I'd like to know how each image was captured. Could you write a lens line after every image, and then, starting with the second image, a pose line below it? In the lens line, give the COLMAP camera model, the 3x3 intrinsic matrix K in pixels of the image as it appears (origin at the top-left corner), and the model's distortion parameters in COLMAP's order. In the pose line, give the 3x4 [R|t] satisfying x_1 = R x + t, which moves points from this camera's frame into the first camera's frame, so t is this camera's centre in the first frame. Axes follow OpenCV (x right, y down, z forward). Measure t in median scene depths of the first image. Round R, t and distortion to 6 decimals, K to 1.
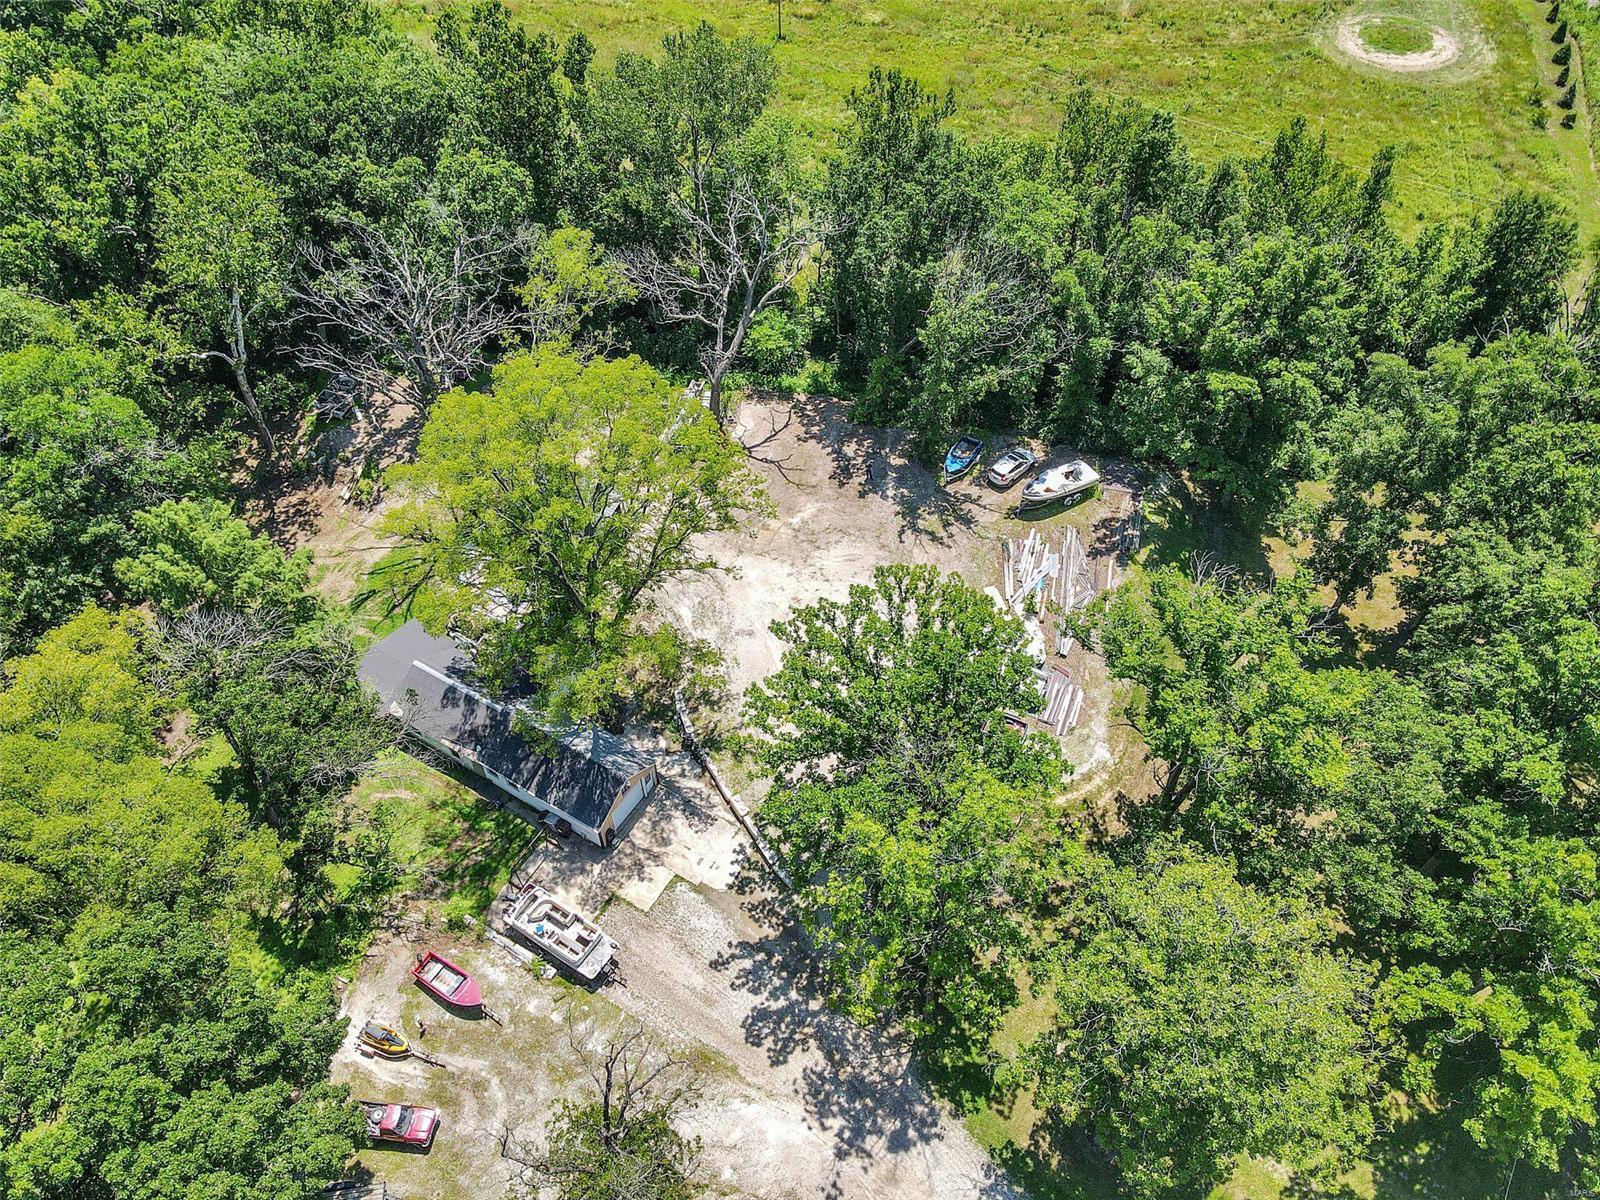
lens RADIAL K [[1185.7, 0, 798.5], [0, 1185.7, 611.2], [0, 0, 1]] dist [0.001876, 0.047274]
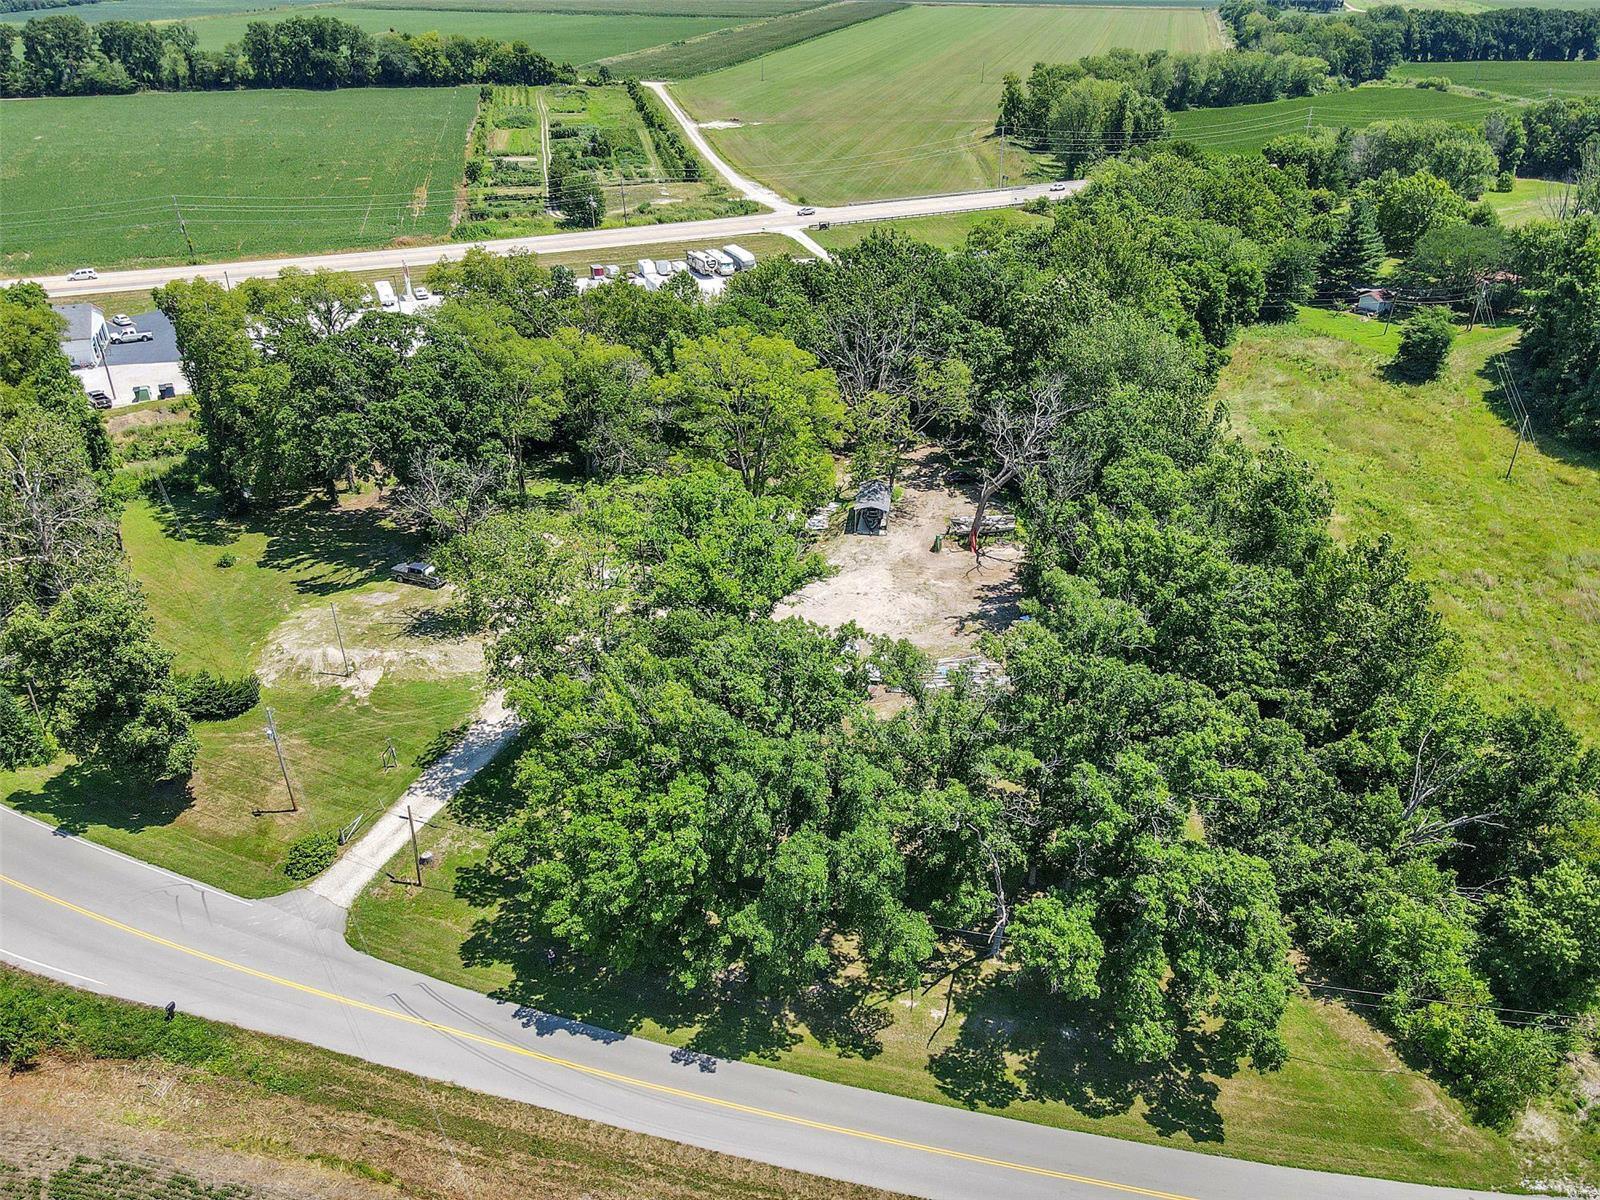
lens RADIAL K [[1187.8, 0, 800.6], [0, 1187.8, 558.0], [0, 0, 1]] dist [0.053920, -0.058209]
pose [[0.343018, 0.446824, -0.826249, 1.354757], [-0.717735, 0.692121, 0.076322, -0.108324], [0.605967, 0.566848, 0.558111, 0.091432]]
